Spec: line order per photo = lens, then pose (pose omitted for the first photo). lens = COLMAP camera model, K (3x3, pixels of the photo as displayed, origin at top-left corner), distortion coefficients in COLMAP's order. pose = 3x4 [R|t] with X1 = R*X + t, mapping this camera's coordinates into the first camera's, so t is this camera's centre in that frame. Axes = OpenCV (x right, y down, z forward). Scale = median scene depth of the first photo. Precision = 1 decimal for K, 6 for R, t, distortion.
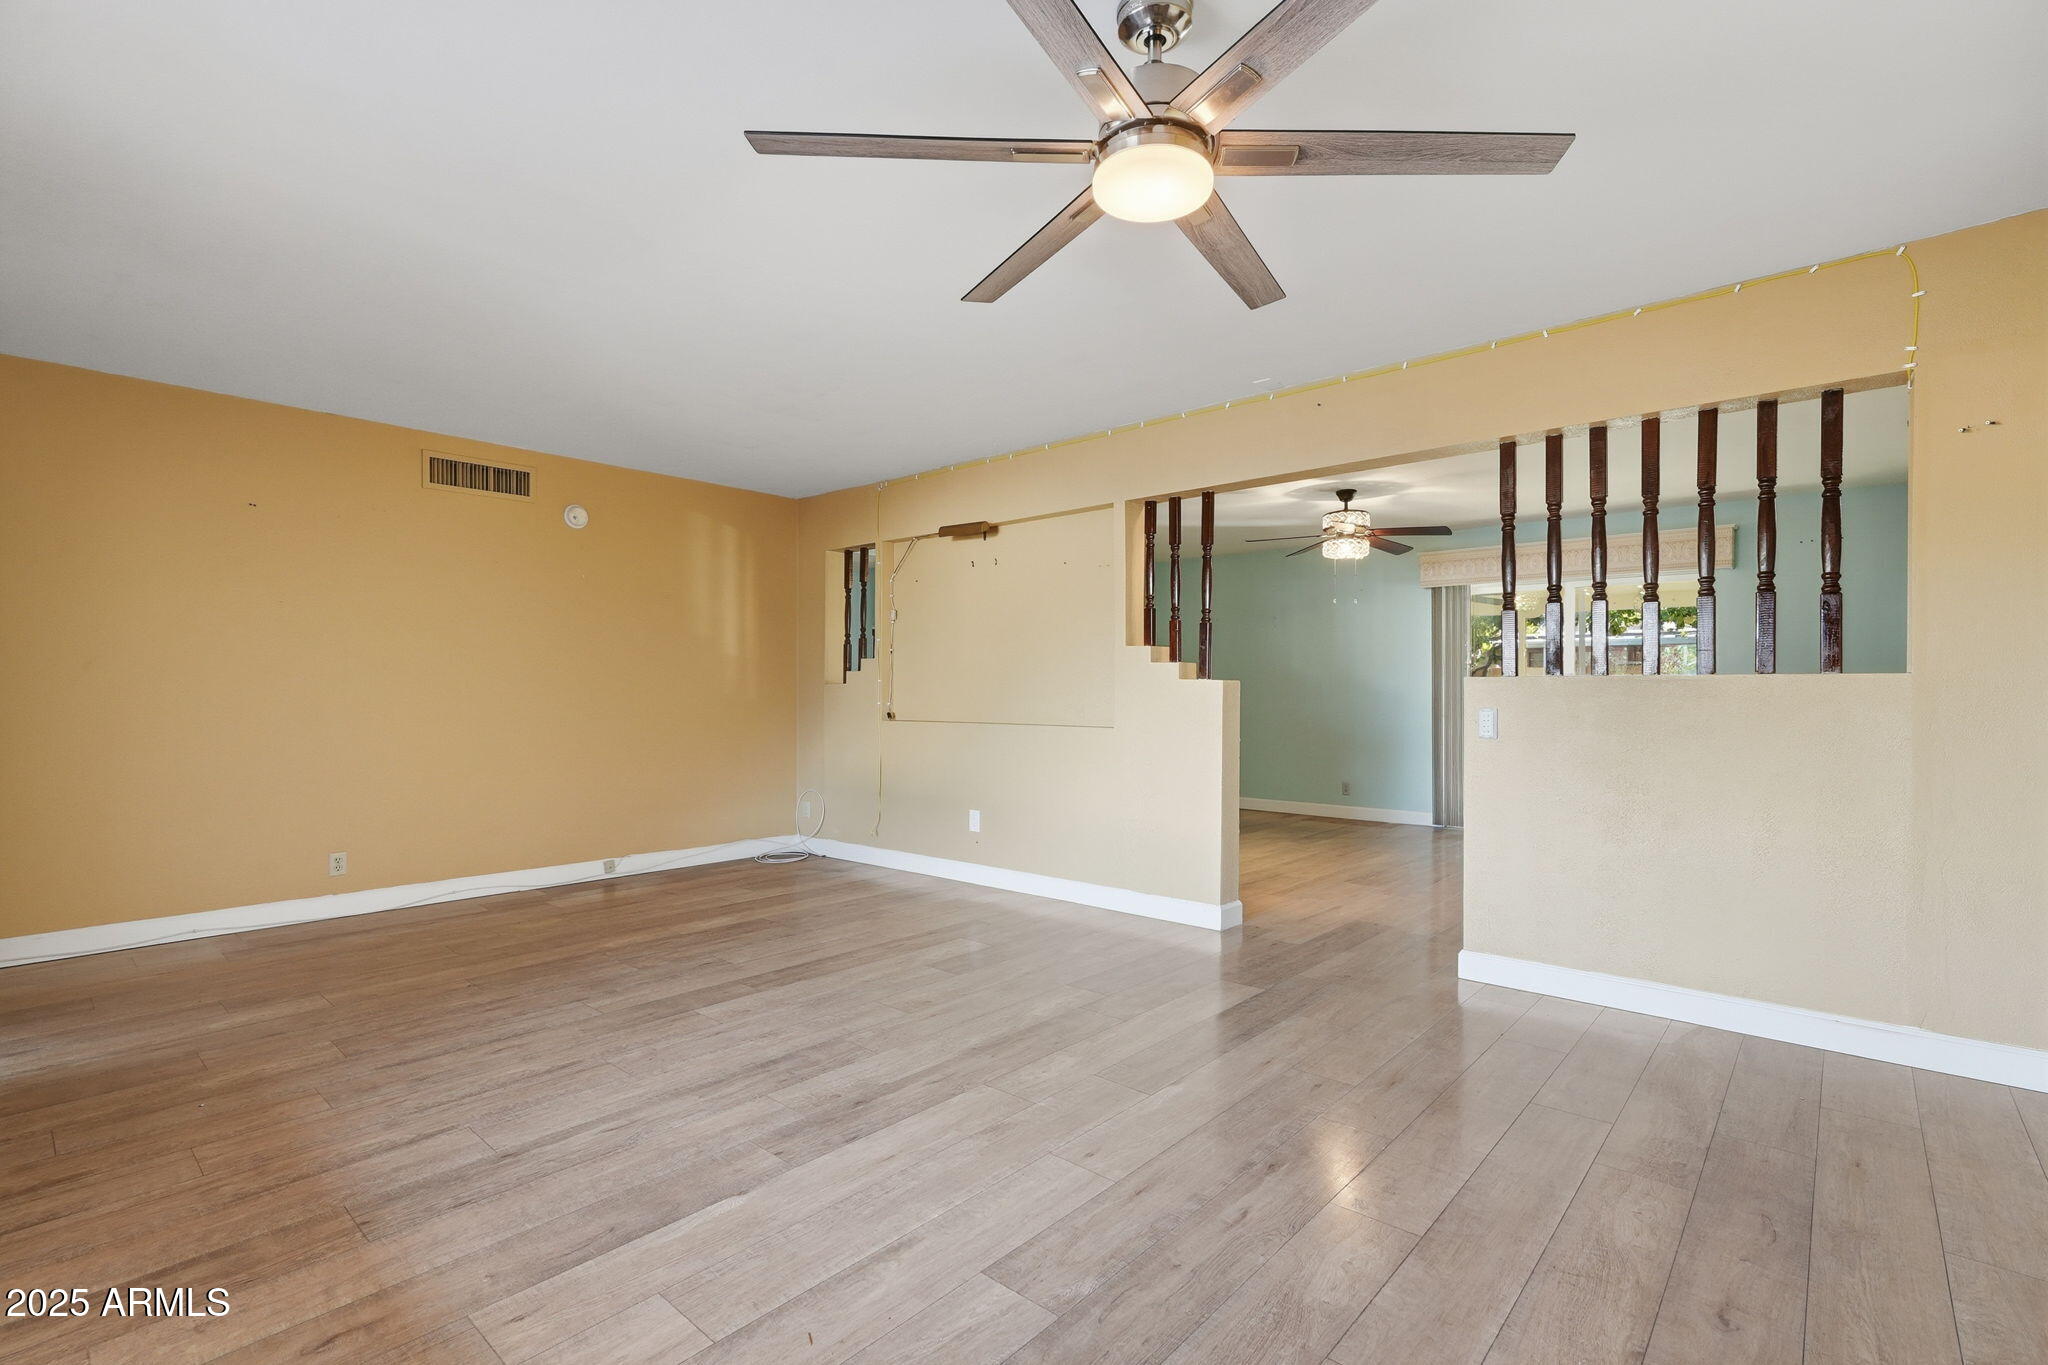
lens RADIAL K [[909.6, 0, 1017.2], [0, 909.6, 683.1], [0, 0, 1]] dist [-0.012290, 0.005713]
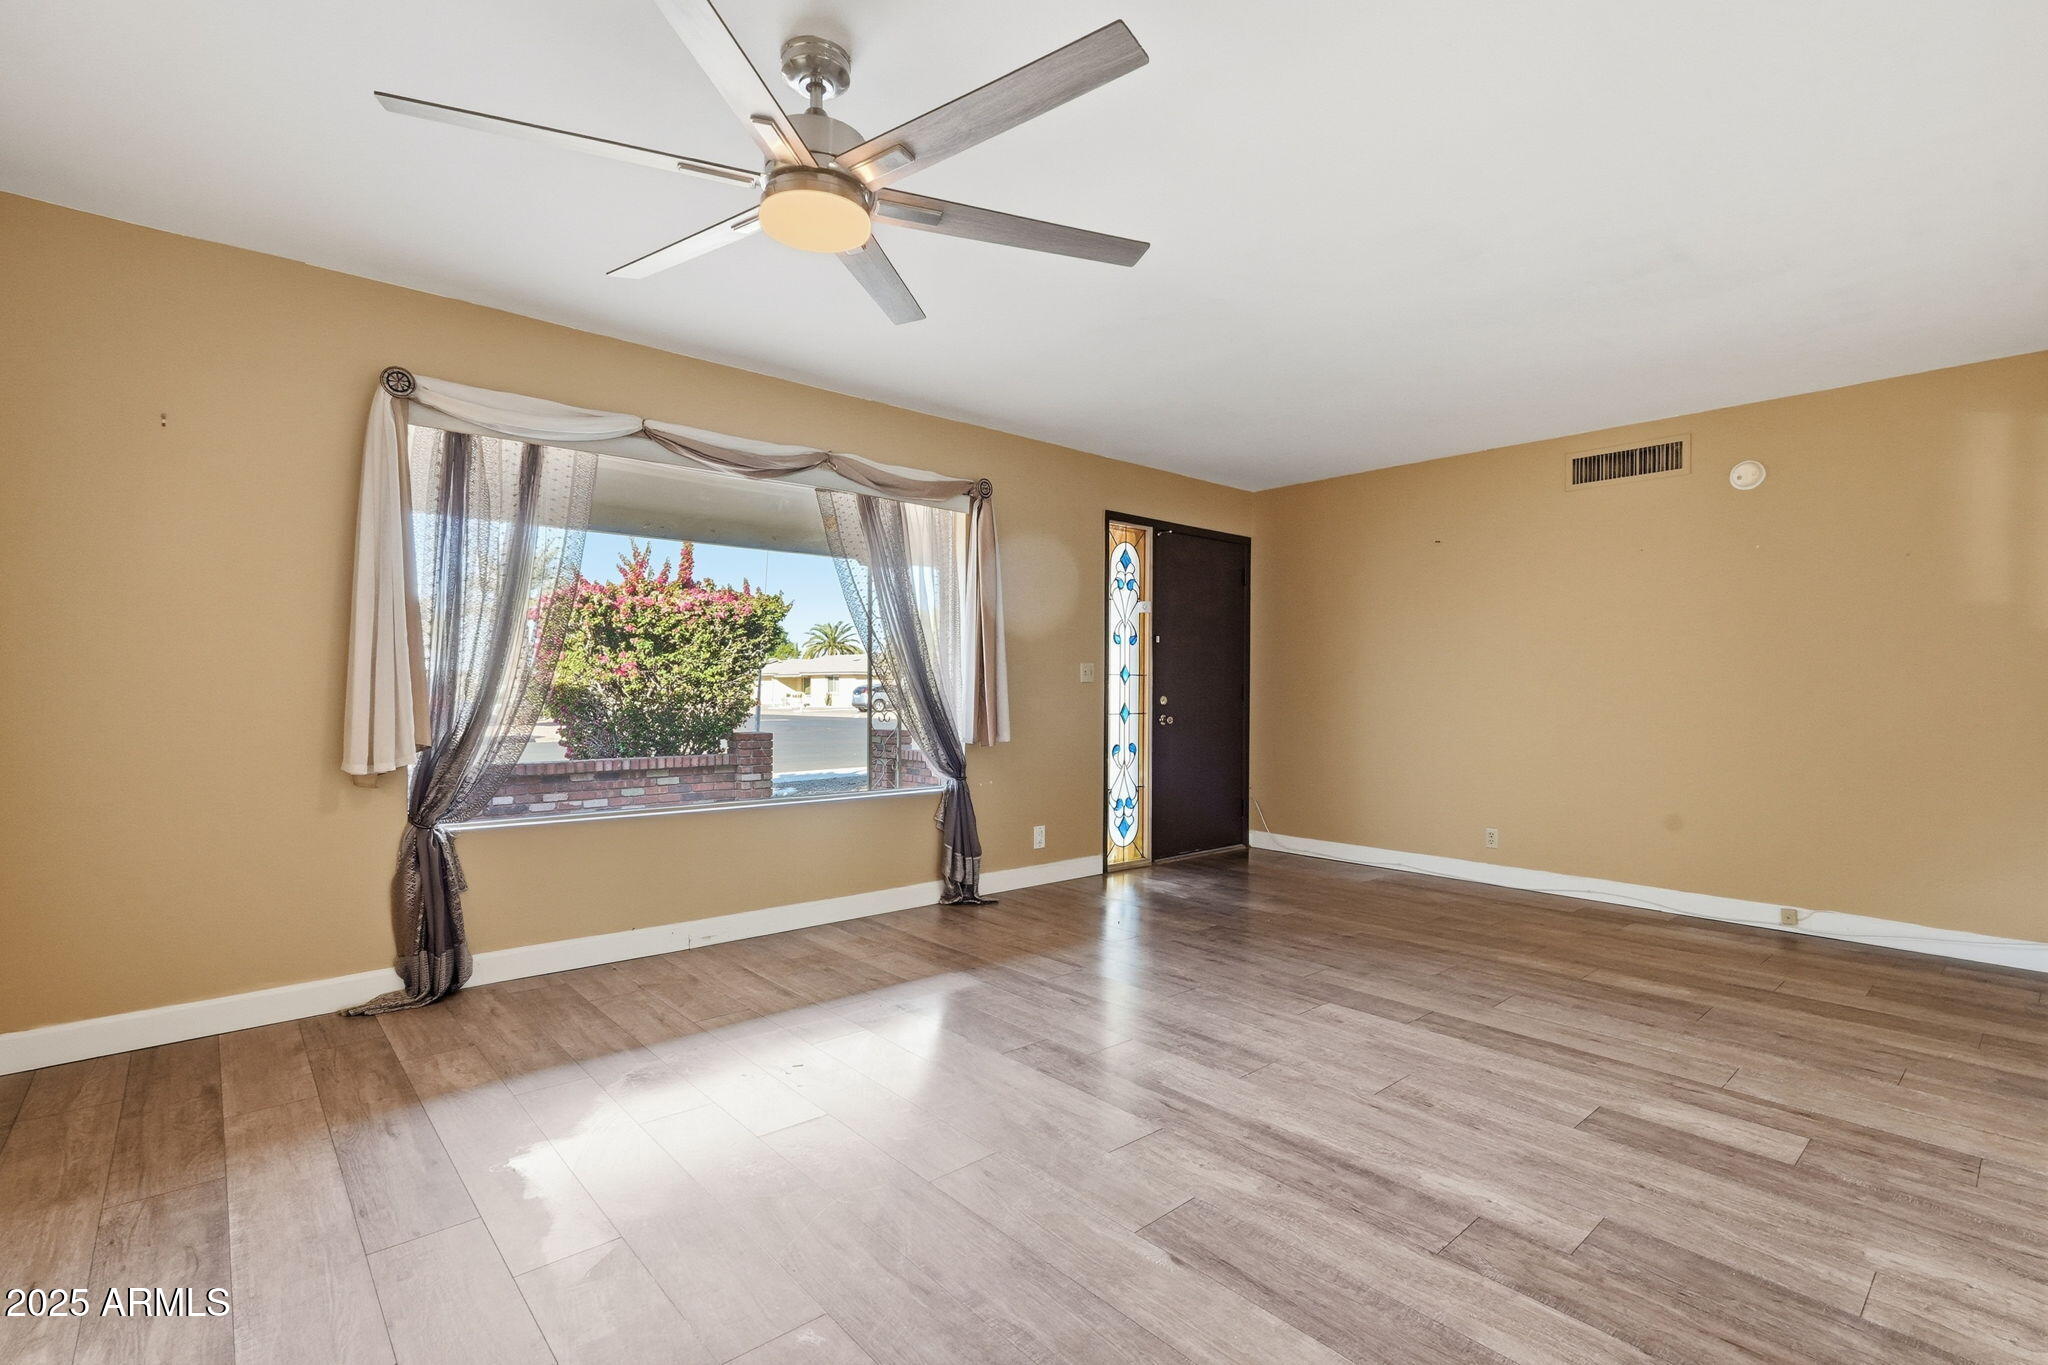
lens RADIAL K [[909.6, 0, 1015.9], [0, 909.6, 688.1], [0, 0, 1]] dist [-0.012290, 0.005713]
pose [[-0.088163, -0.000190, -0.996106, 0.614738], [0.003607, 0.999993, -0.000510, 0.009282], [0.996099, -0.003638, -0.088162, 0.673583]]
